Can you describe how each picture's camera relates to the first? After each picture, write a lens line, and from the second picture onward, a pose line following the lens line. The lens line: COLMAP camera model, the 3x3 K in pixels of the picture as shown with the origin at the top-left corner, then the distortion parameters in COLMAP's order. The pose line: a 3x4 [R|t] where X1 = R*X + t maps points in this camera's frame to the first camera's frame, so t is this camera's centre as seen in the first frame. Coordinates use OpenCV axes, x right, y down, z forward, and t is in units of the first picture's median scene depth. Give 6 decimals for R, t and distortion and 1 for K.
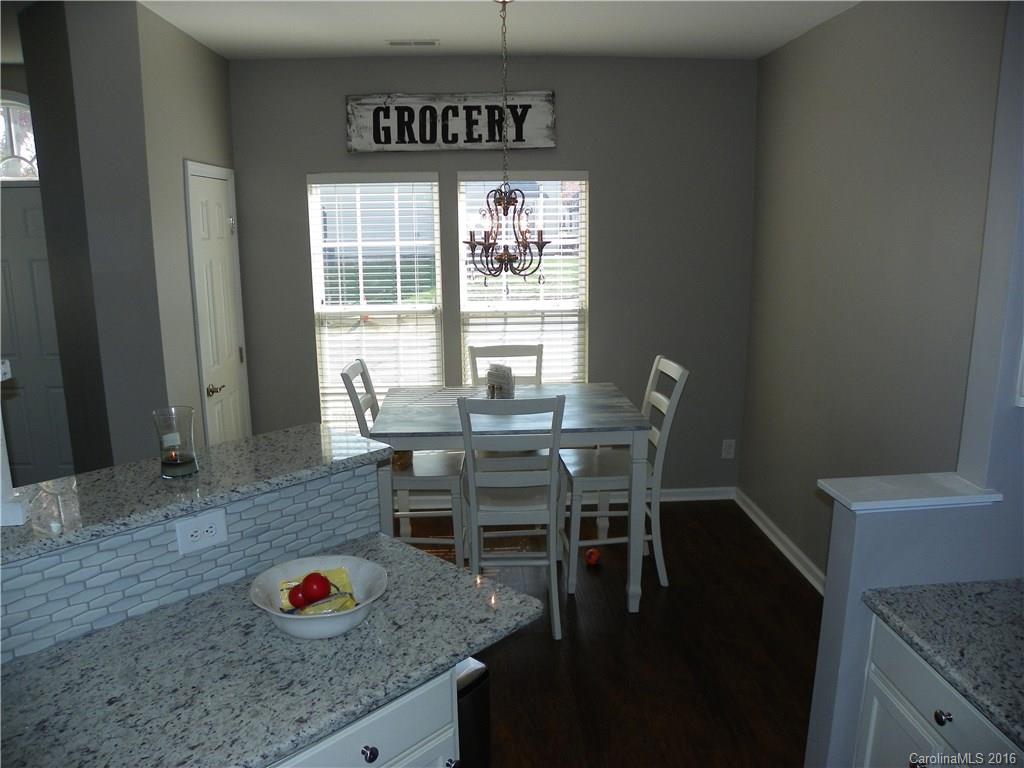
lens RADIAL K [[767.6, 0, 508.4], [0, 767.6, 386.0], [0, 0, 1]] dist [-0.138135, 0.050359]
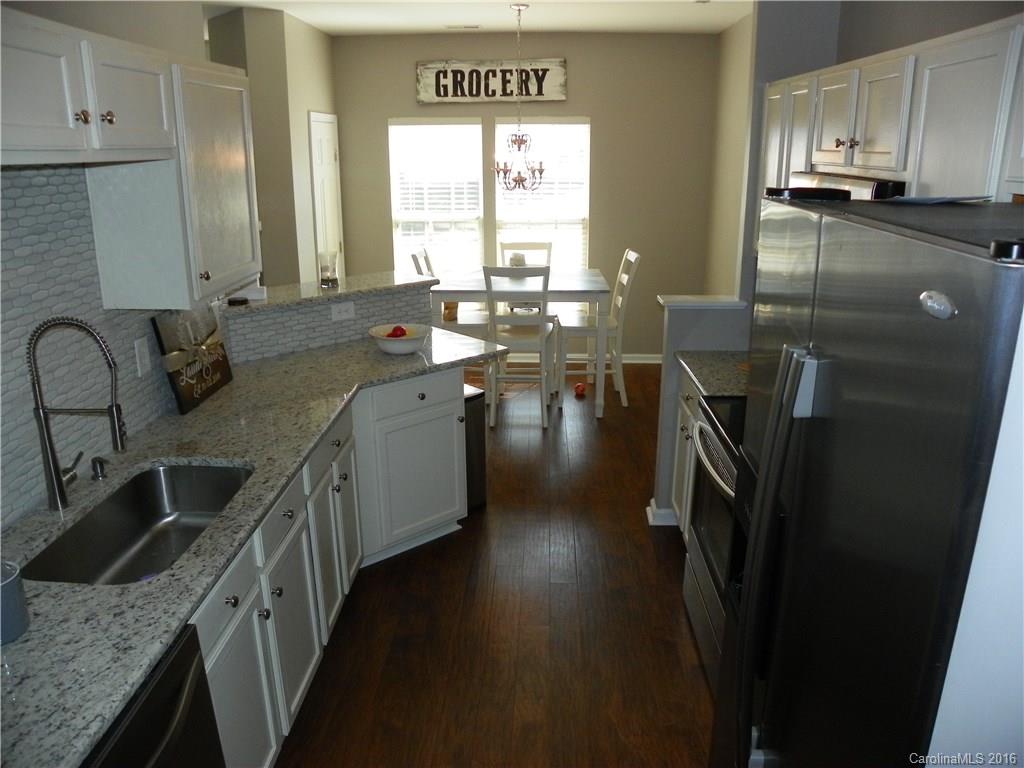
lens RADIAL K [[767.6, 0, 515.1], [0, 767.6, 383.9], [0, 0, 1]] dist [-0.138135, 0.050359]
pose [[0.996771, 0.030989, -0.074079, 0.088350], [-0.024019, 0.995358, 0.093196, 0.075912], [0.076623, -0.091116, 0.992888, -0.424696]]
